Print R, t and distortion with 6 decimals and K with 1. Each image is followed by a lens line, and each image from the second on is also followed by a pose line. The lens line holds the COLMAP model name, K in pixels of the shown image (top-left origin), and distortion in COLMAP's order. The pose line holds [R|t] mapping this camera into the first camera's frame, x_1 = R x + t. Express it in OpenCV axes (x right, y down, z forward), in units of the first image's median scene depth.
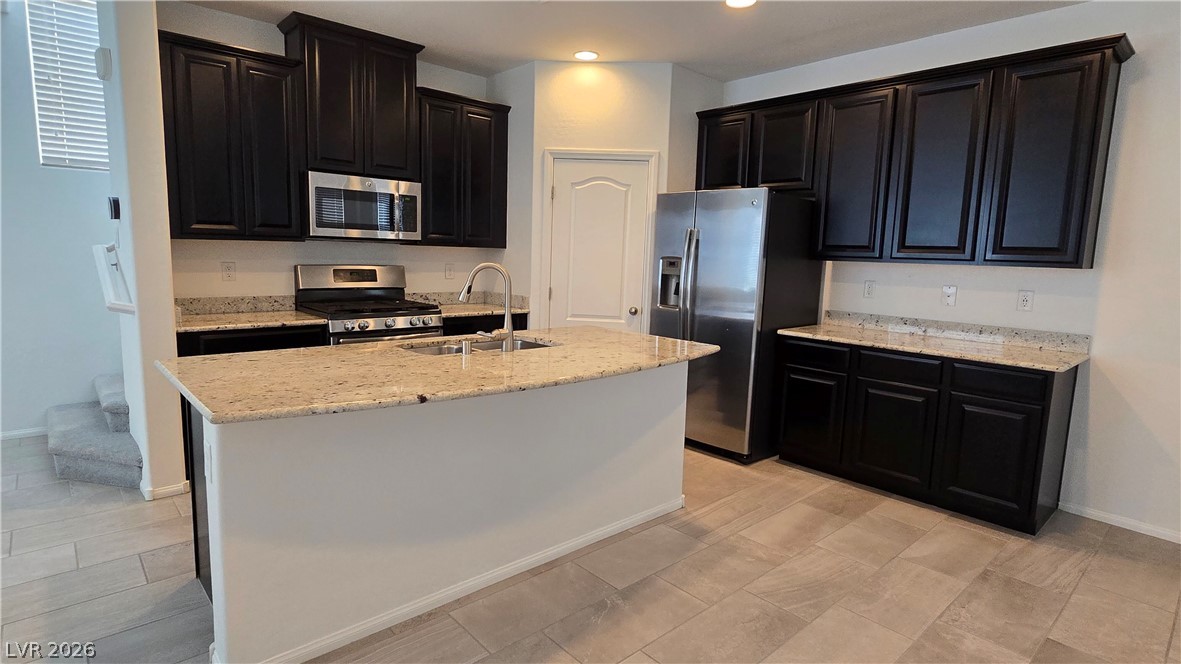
lens RADIAL K [[590.3, 0, 590.5], [0, 590.3, 332.0], [0, 0, 1]] dist [0.011268, 0.000606]
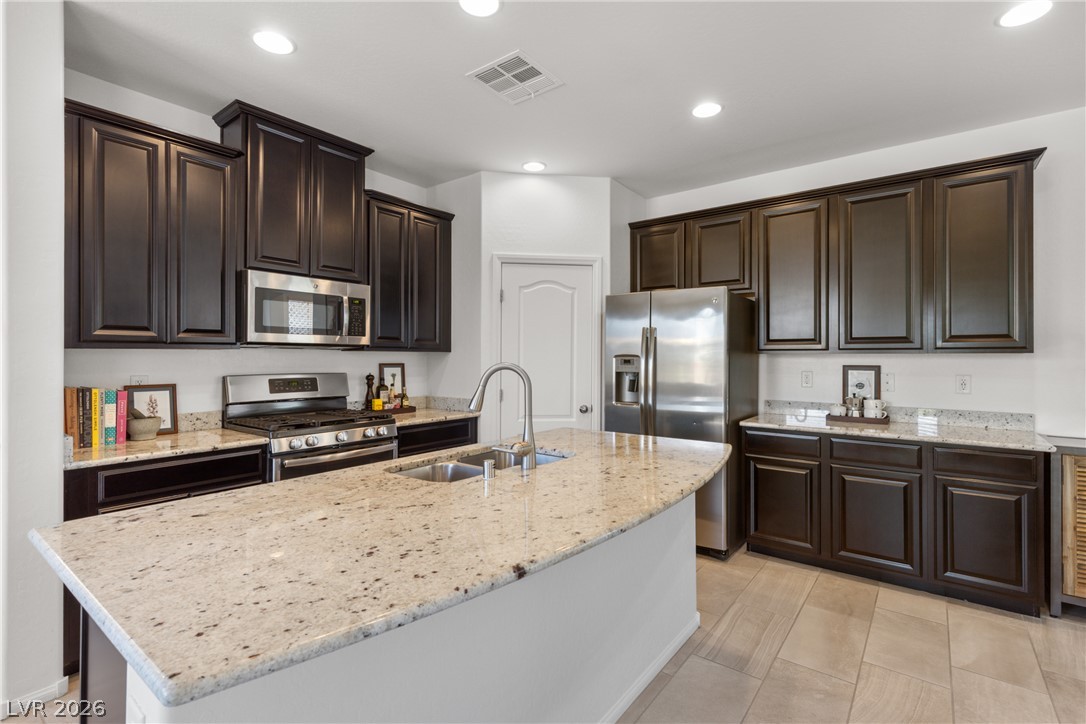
lens RADIAL K [[491.6, 0, 548.2], [0, 491.6, 359.2], [0, 0, 1]] dist [0.010242, -0.000020]
pose [[0.983963, -0.030146, 0.175808, -0.157605], [0.052712, 0.990738, -0.125139, -0.021450], [-0.170407, 0.132399, 0.976438, 0.206418]]
